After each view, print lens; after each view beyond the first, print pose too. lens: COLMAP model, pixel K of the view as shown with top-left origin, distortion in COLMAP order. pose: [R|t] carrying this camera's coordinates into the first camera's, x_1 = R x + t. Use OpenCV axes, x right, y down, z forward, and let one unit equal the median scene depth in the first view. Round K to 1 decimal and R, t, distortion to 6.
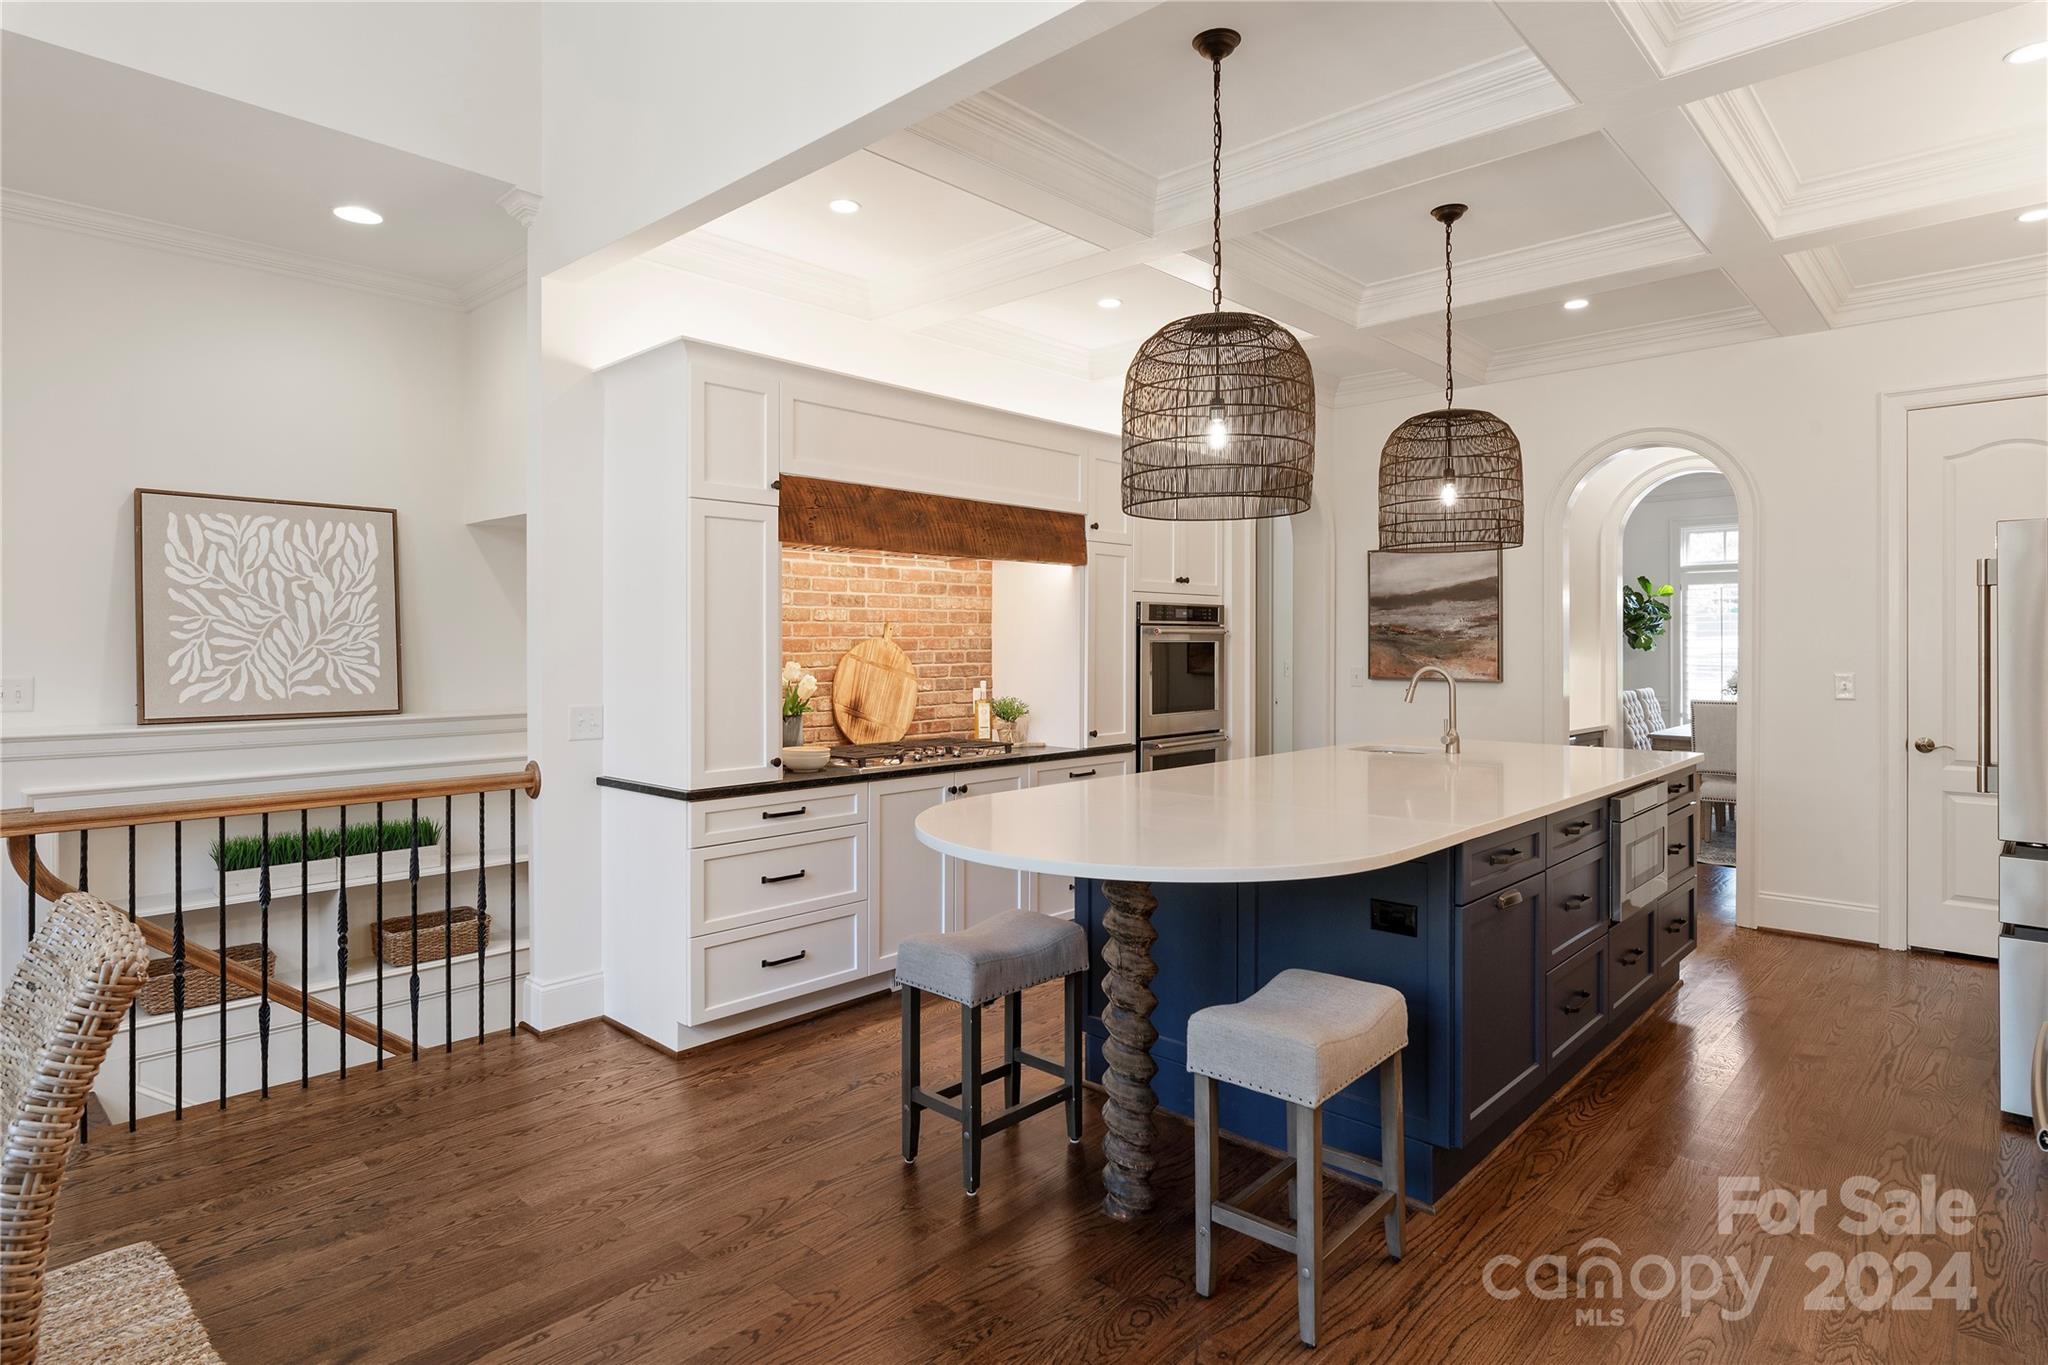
lens RADIAL K [[1095.5, 0, 1024.7], [0, 1095.5, 633.2], [0, 0, 1]] dist [-0.001977, -0.001640]
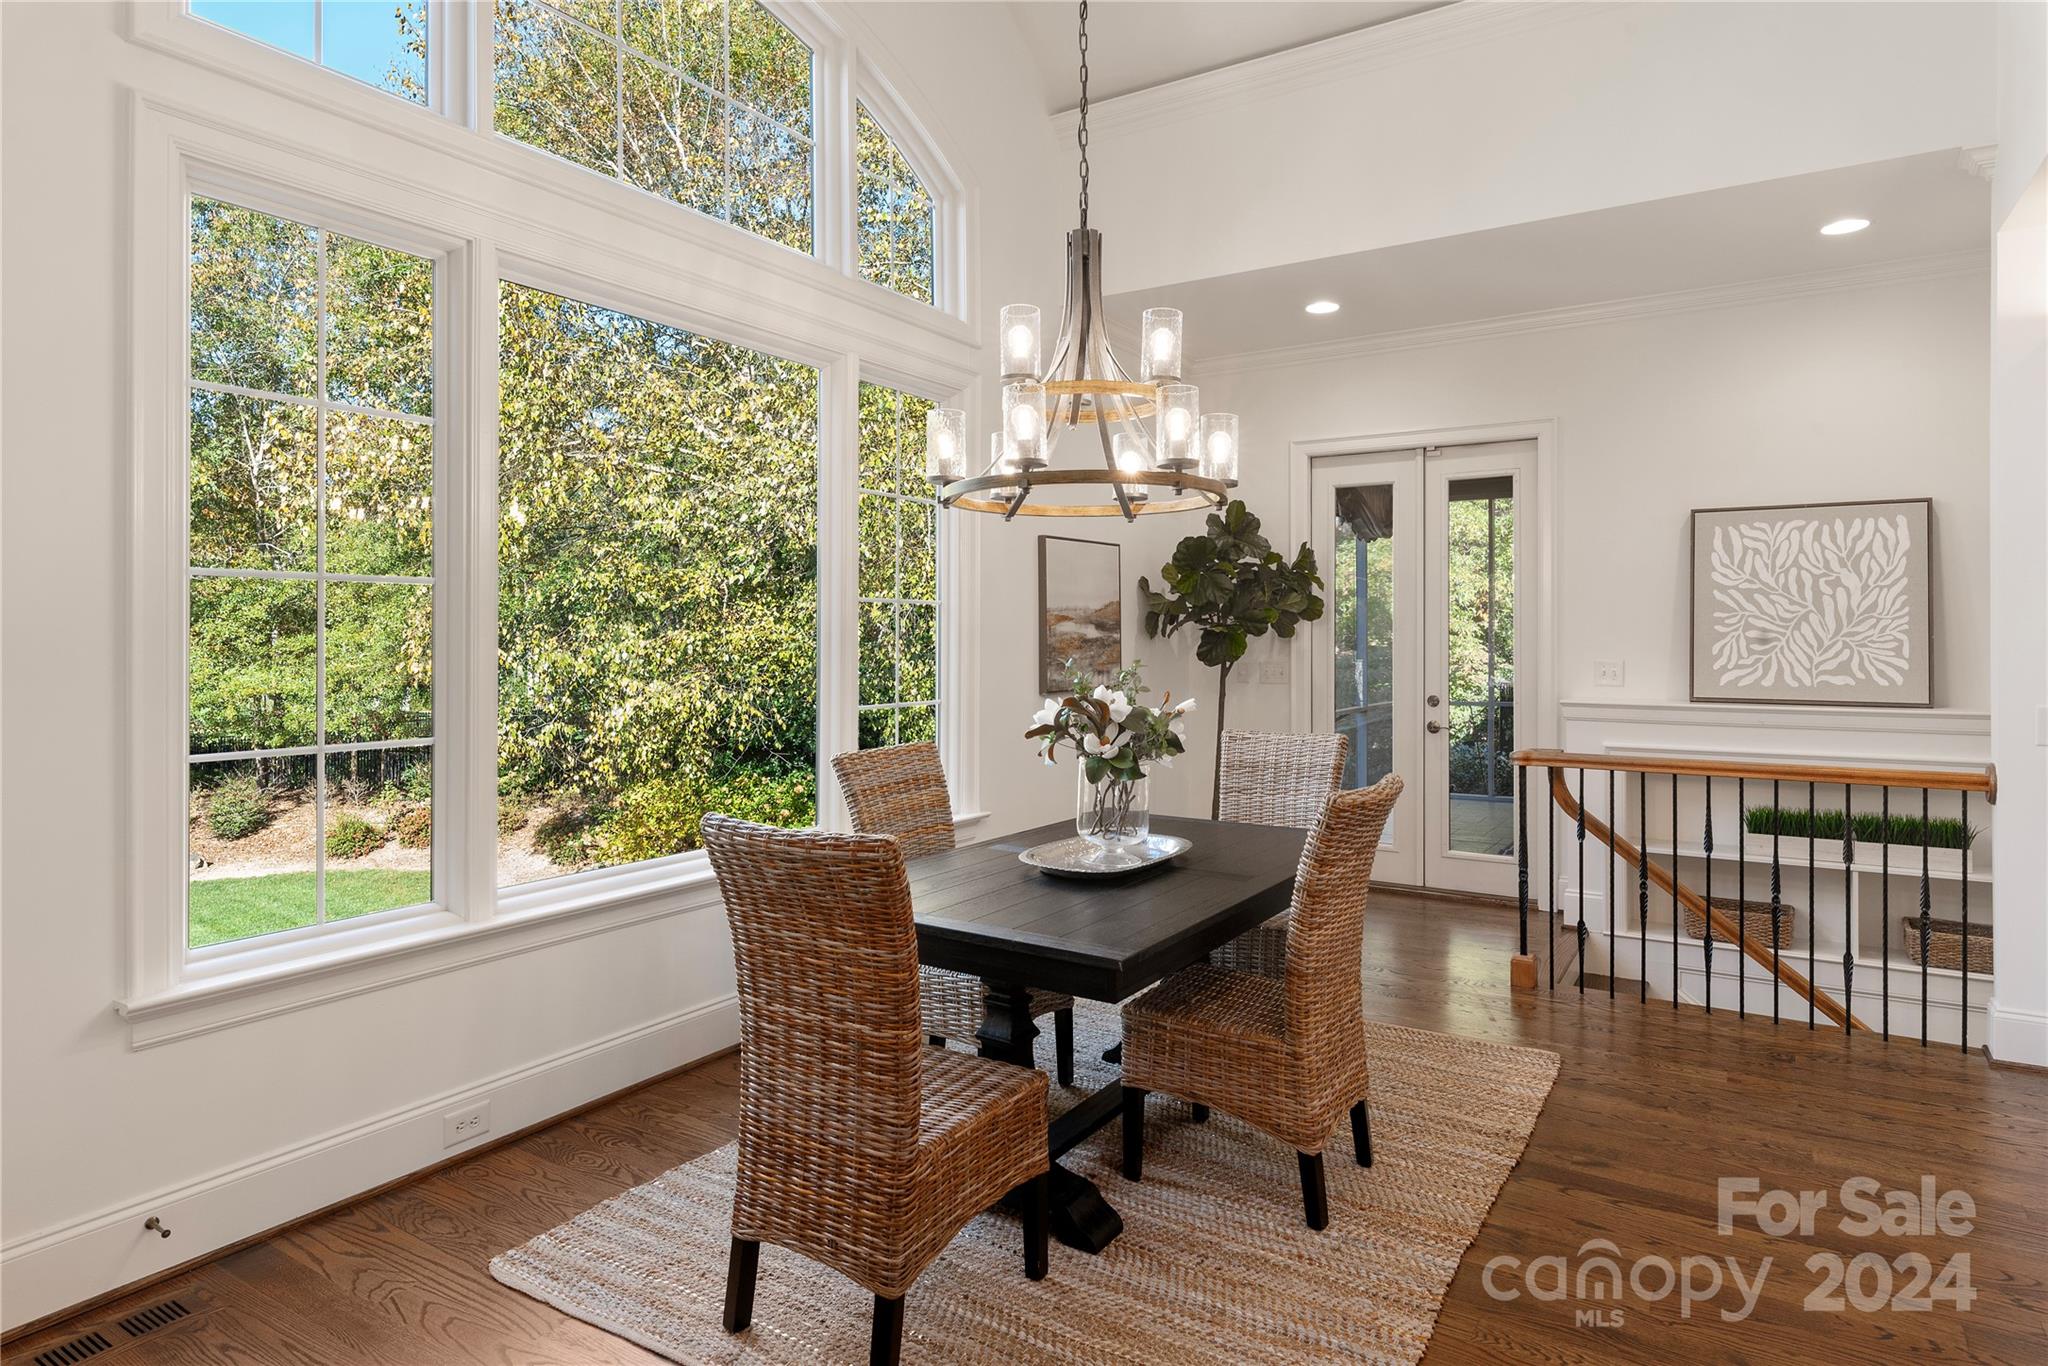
lens RADIAL K [[1191.0, 0, 1030.7], [0, 1191.0, 657.8], [0, 0, 1]] dist [-0.001871, -0.000259]
pose [[0.176430, 0.023462, -0.984033, 0.352319], [0.011814, 0.999593, 0.025951, -0.008541], [0.984242, -0.016203, 0.176081, 0.025778]]
